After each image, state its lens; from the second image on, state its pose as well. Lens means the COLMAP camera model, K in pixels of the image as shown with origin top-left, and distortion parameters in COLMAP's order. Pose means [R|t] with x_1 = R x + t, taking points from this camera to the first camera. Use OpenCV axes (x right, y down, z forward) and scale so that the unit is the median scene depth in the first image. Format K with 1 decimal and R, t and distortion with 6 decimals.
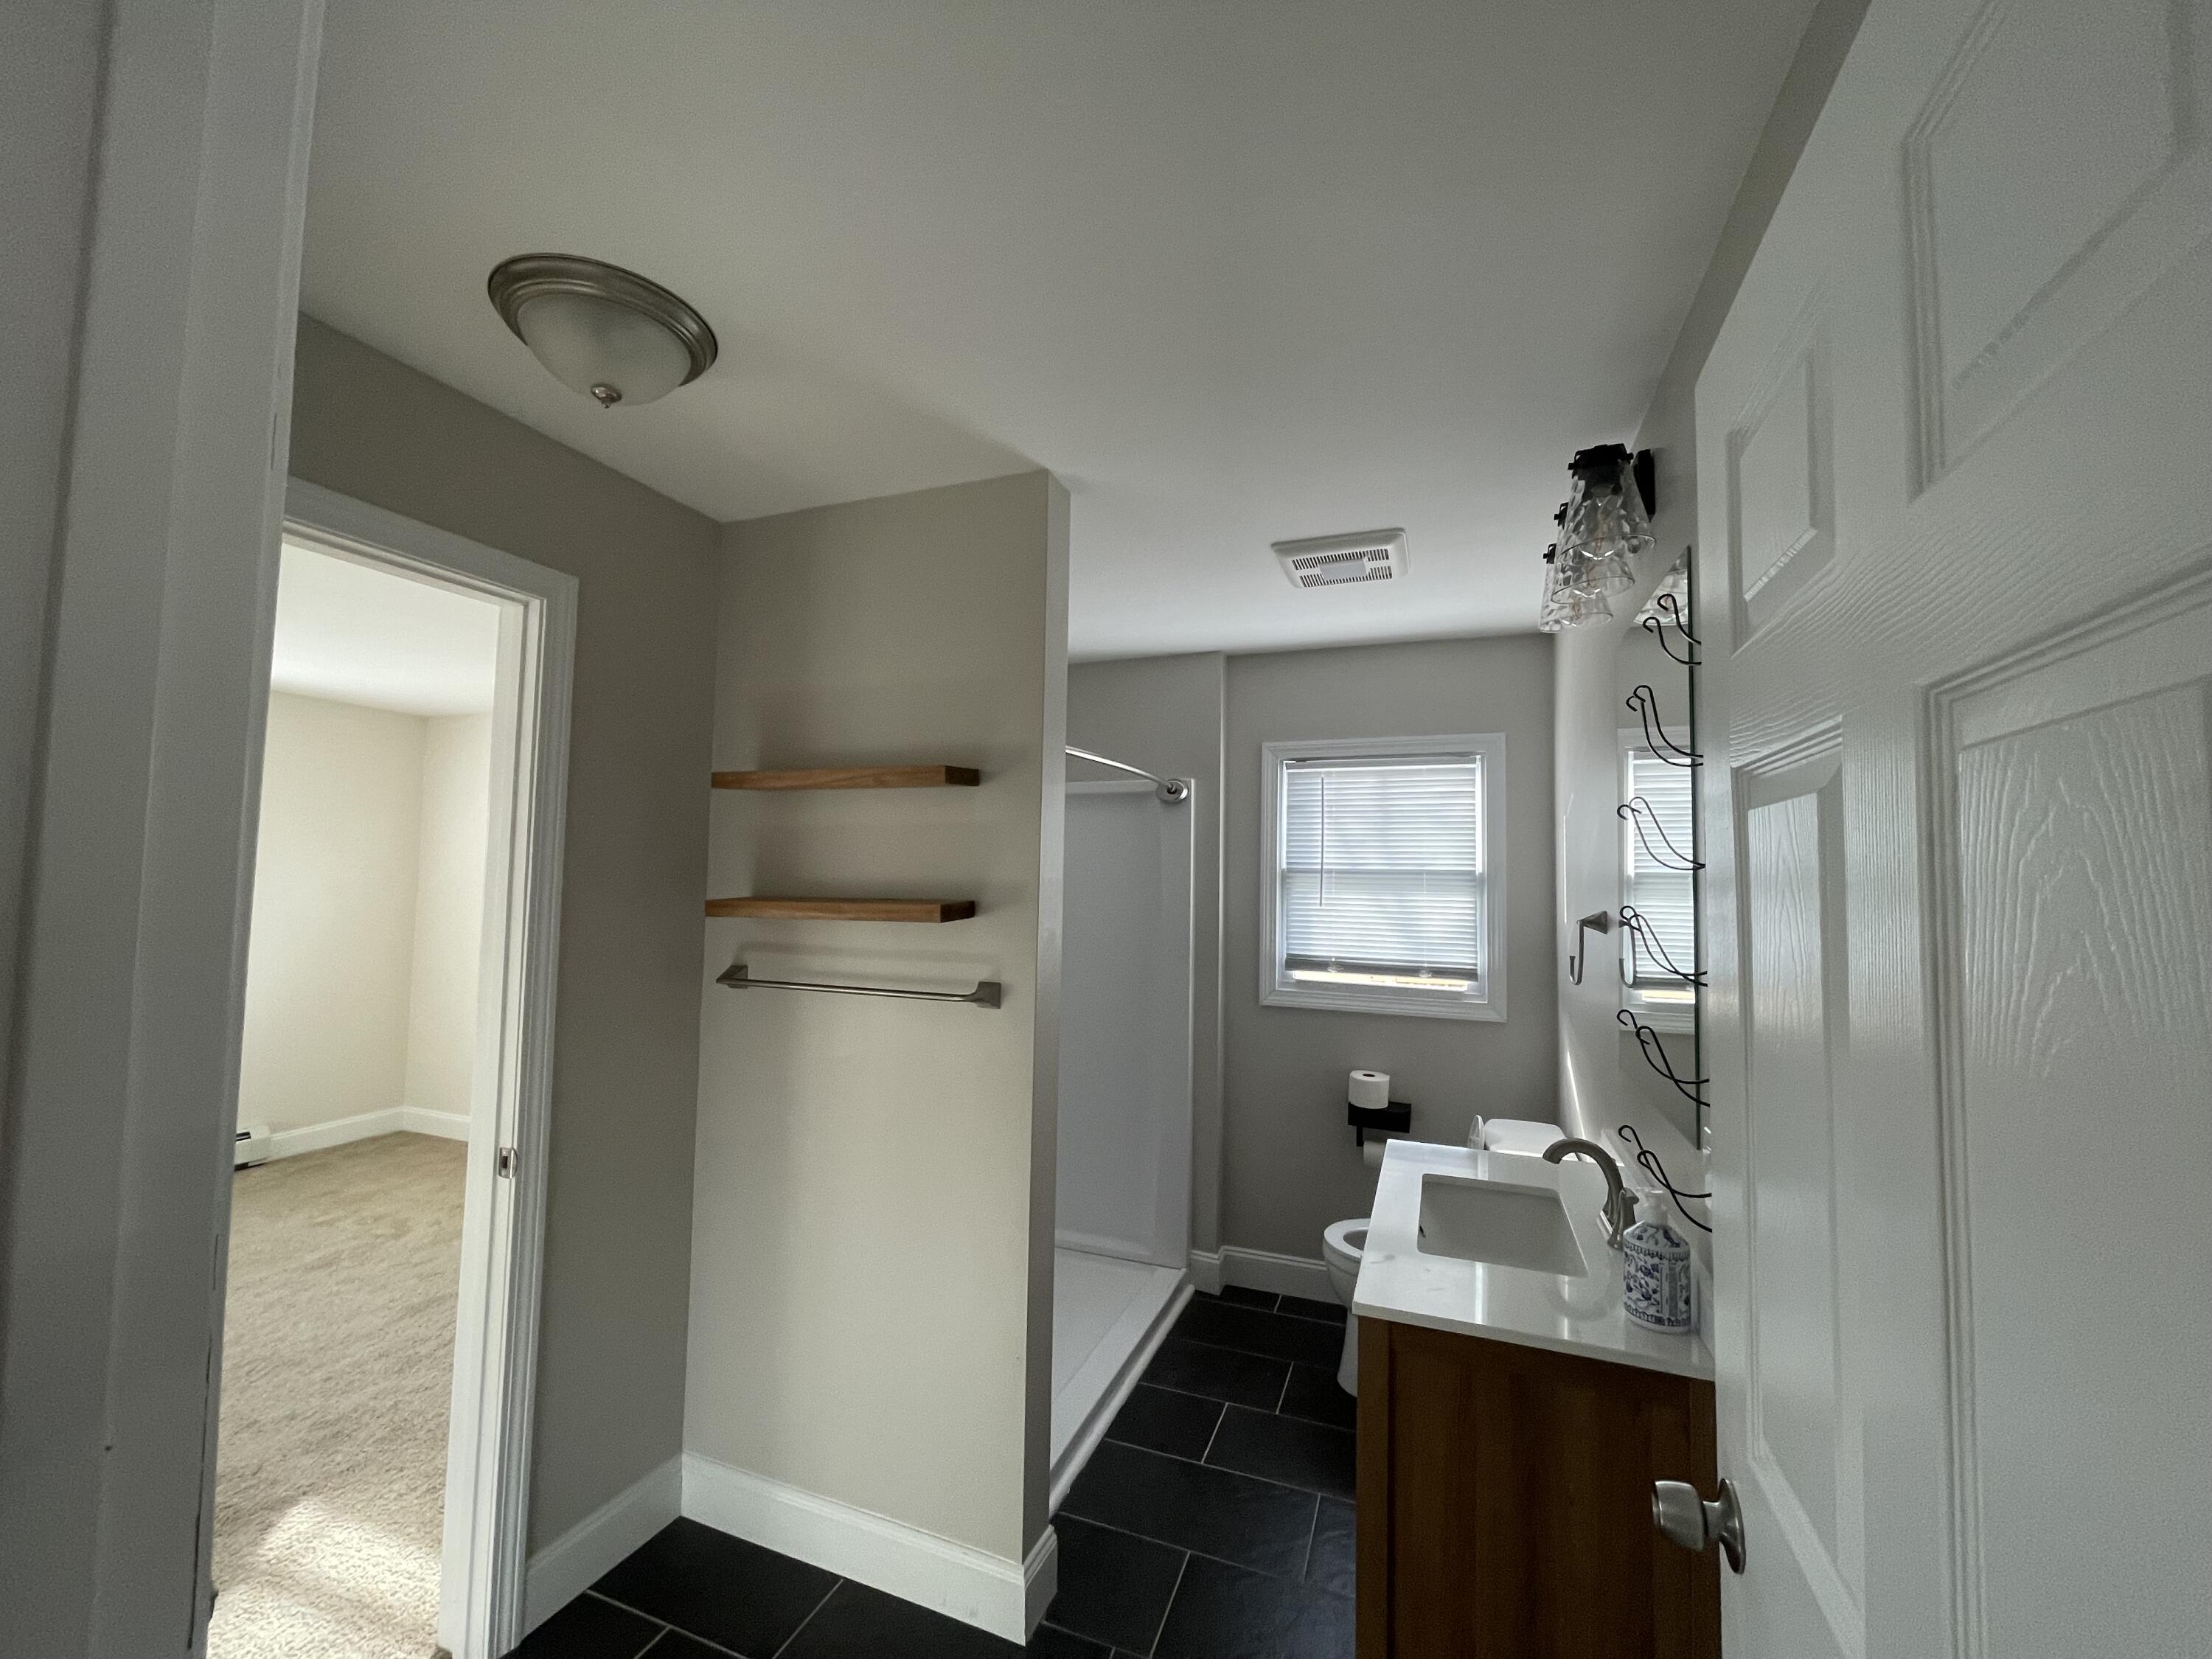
lens RADIAL K [[900.4, 0, 1102.5], [0, 900.4, 834.7], [0, 0, 1]] dist [0.018480, -0.000059]
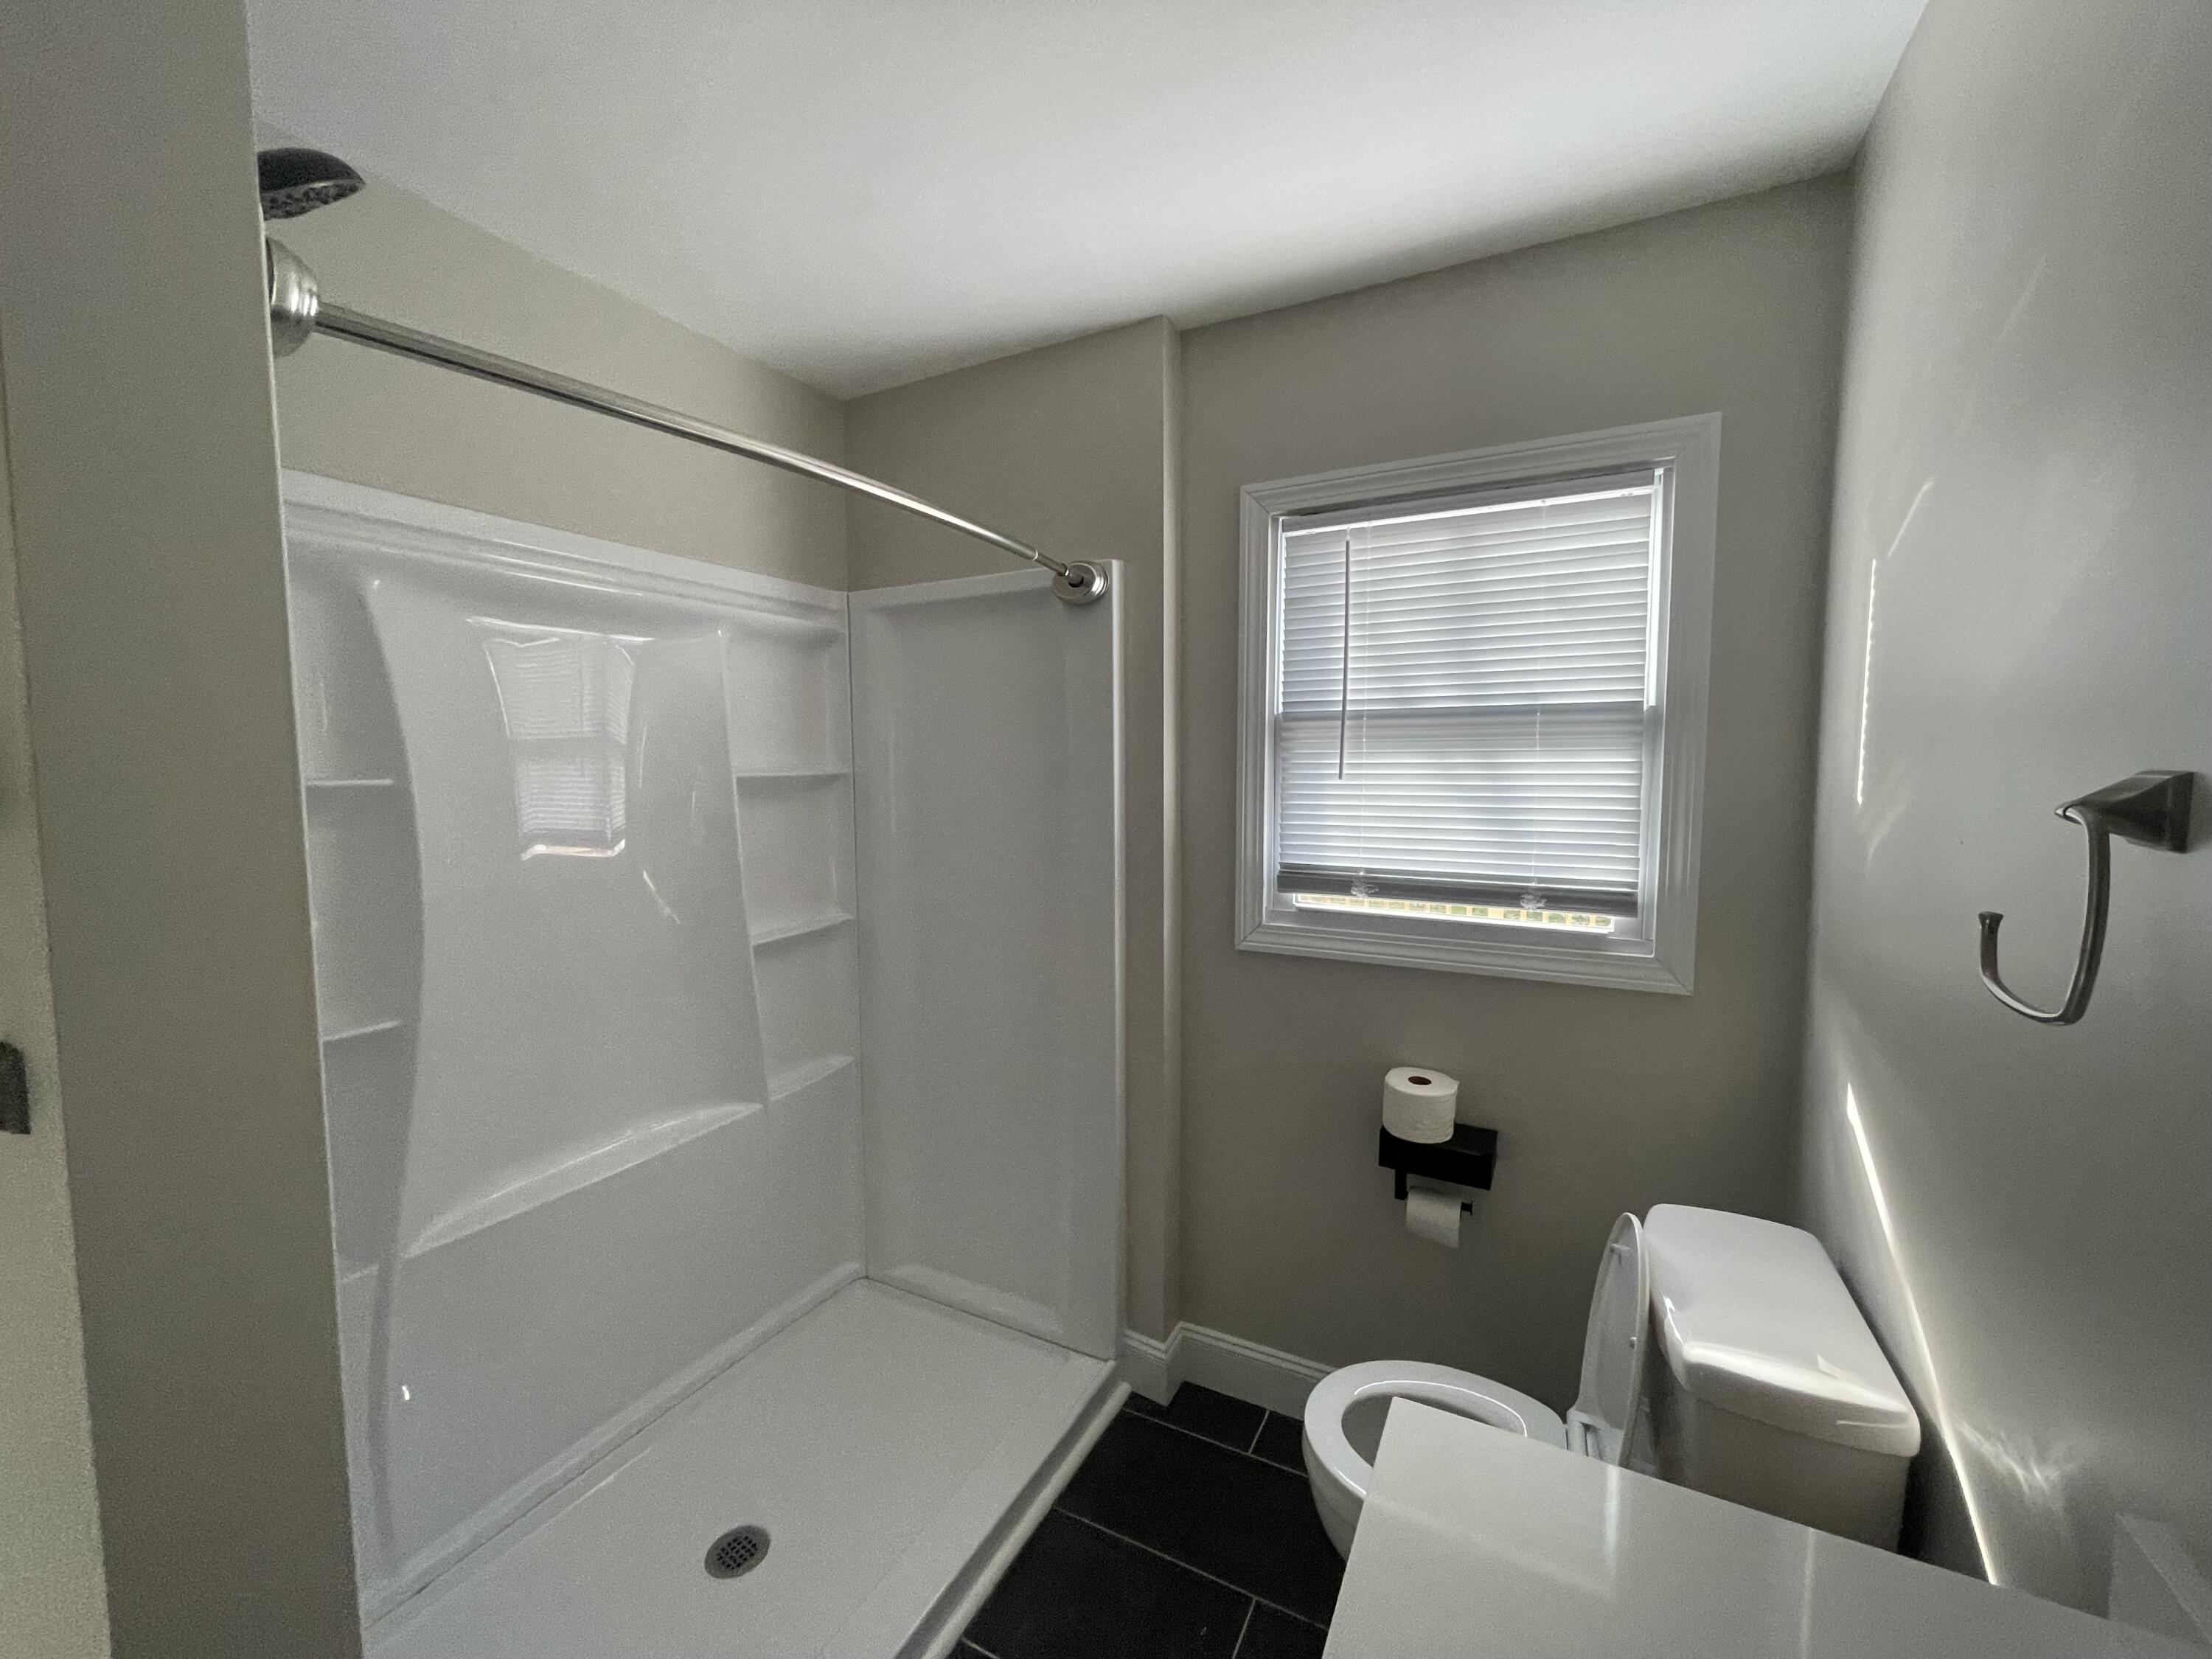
lens RADIAL K [[886.7, 0, 1105.3], [0, 886.7, 834.0], [0, 0, 1]] dist [0.000333, -0.000131]
pose [[0.992239, -0.013868, -0.123570, 0.166163], [0.030229, 0.990851, 0.131530, 0.036844], [0.120616, -0.134245, 0.983580, 0.442649]]
